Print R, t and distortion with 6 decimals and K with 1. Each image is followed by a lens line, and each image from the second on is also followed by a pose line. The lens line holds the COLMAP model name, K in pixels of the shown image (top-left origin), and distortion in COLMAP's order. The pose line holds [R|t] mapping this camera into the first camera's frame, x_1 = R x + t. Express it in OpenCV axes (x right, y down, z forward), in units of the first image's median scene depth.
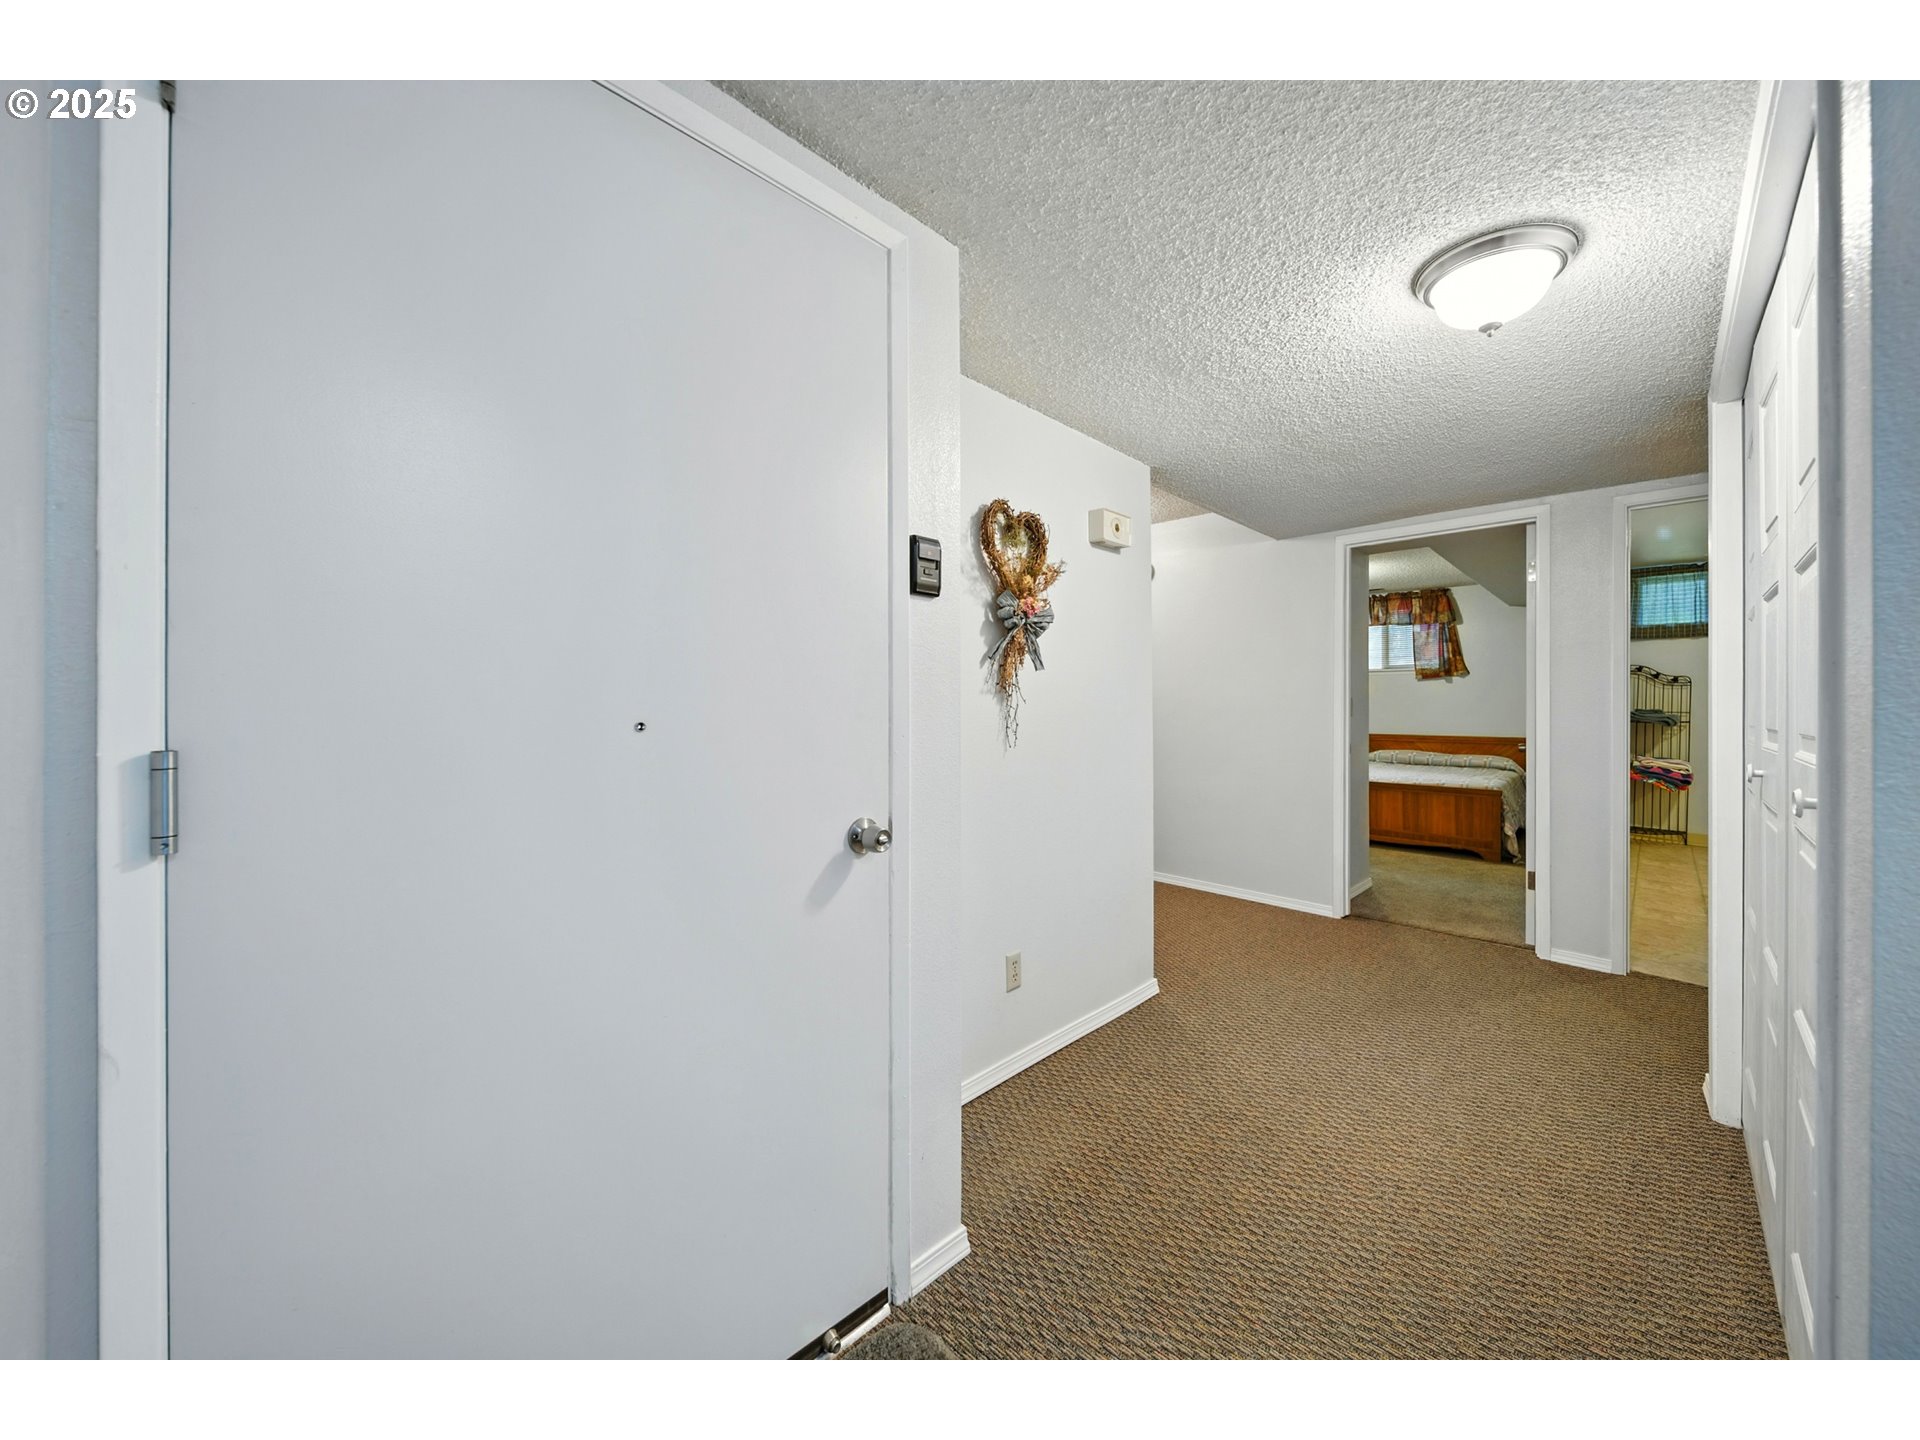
lens RADIAL K [[676.4, 0, 963.8], [0, 676.4, 709.1], [0, 0, 1]] dist [-0.002693, -0.000135]
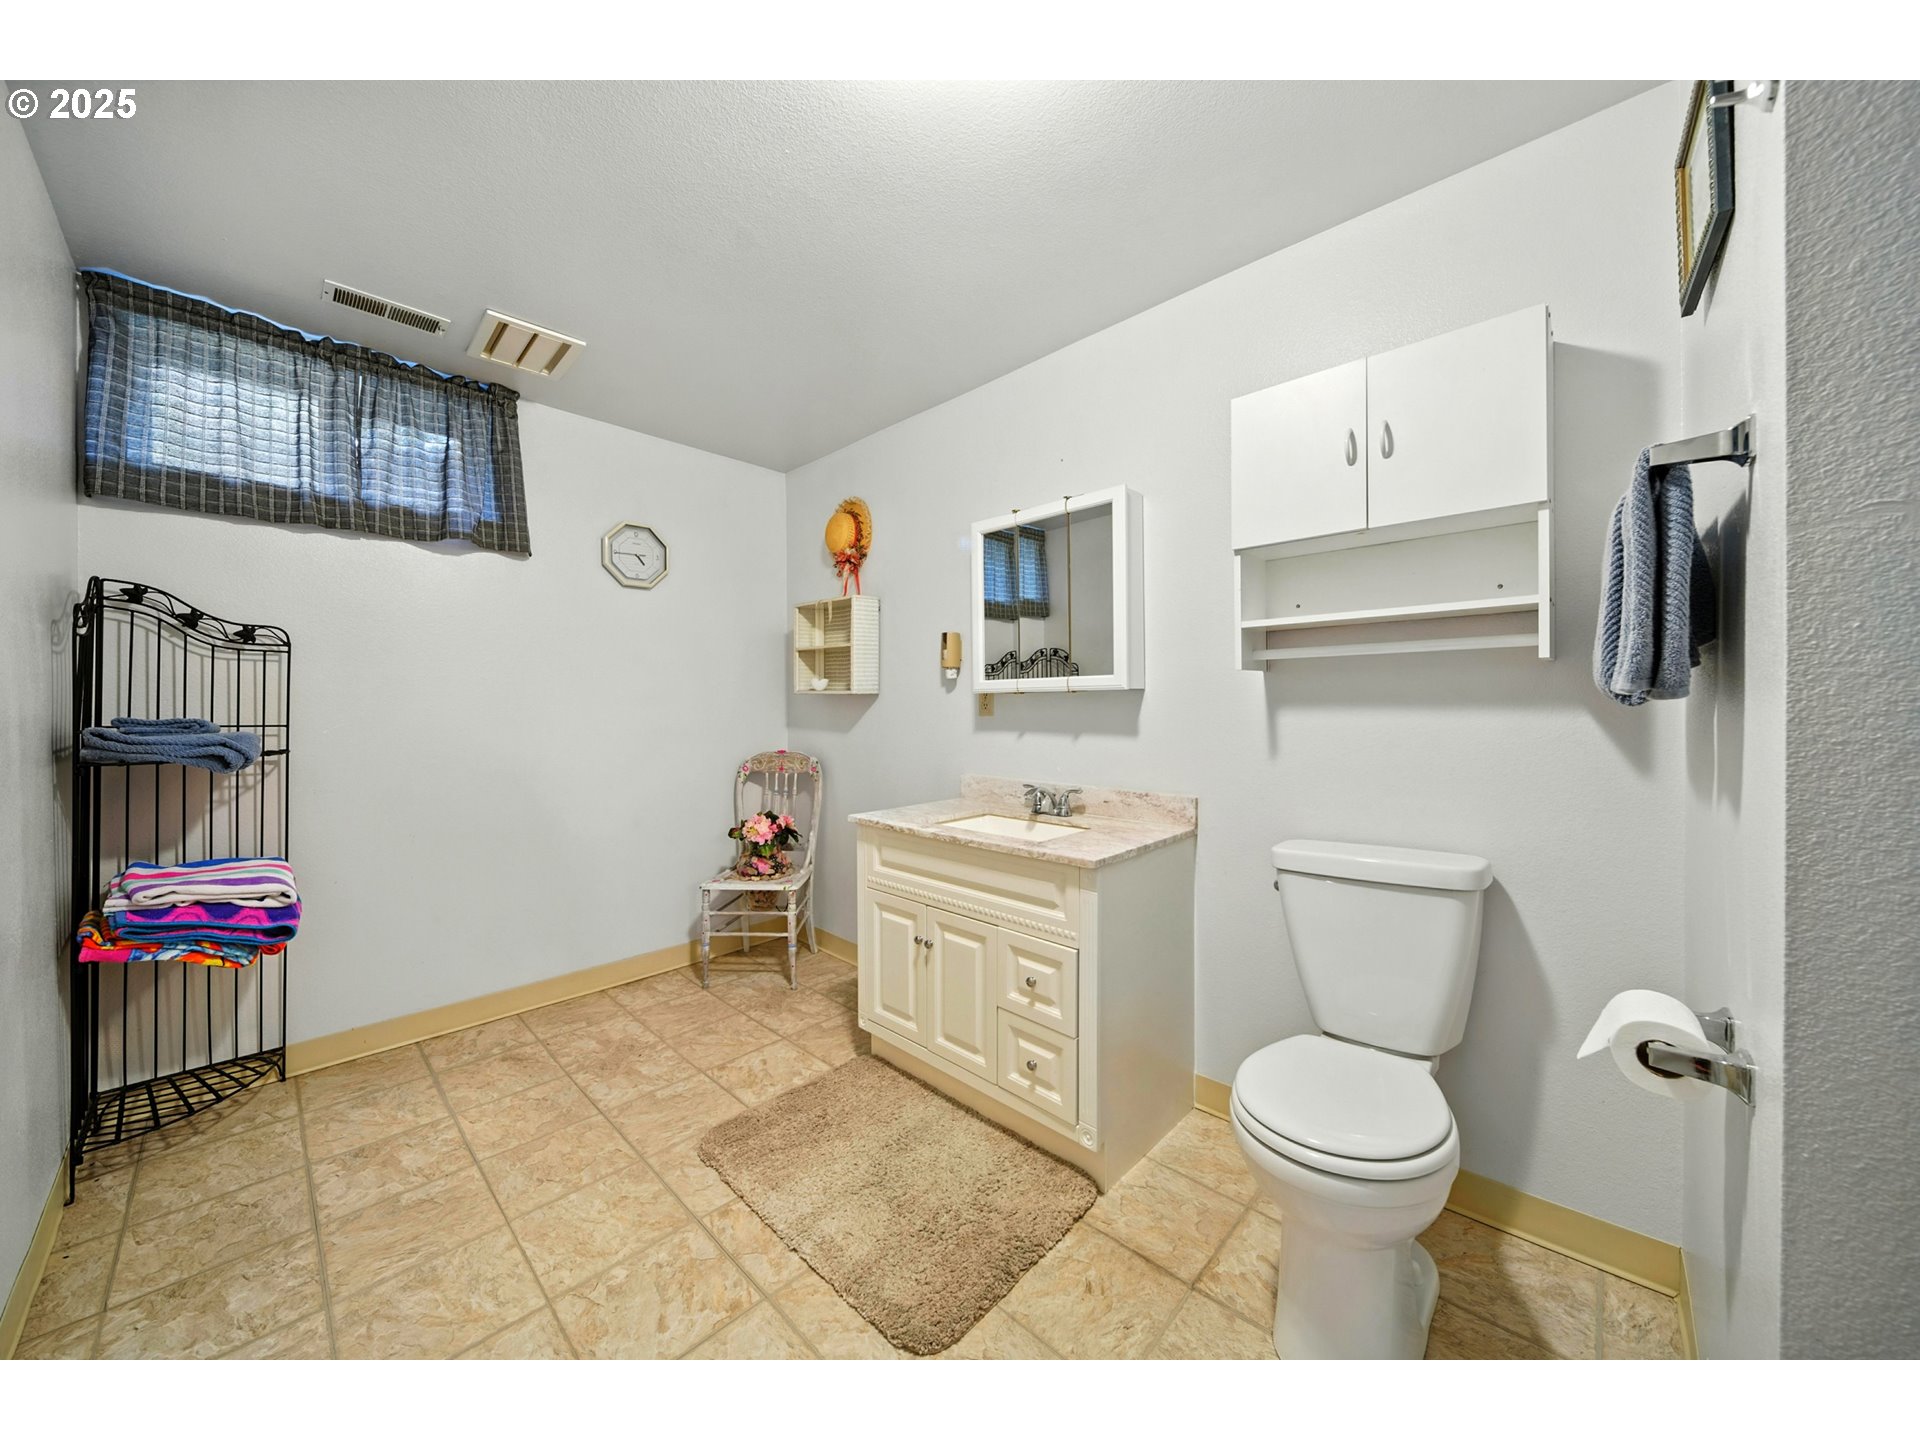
lens RADIAL K [[676.4, 0, 964.8], [0, 676.4, 714.8], [0, 0, 1]] dist [-0.002693, -0.000135]
pose [[-0.042022, -0.009517, 0.999071, 0.588237], [0.004002, 0.999945, 0.009694, -0.002853], [-0.999109, 0.004406, -0.041981, 0.547925]]
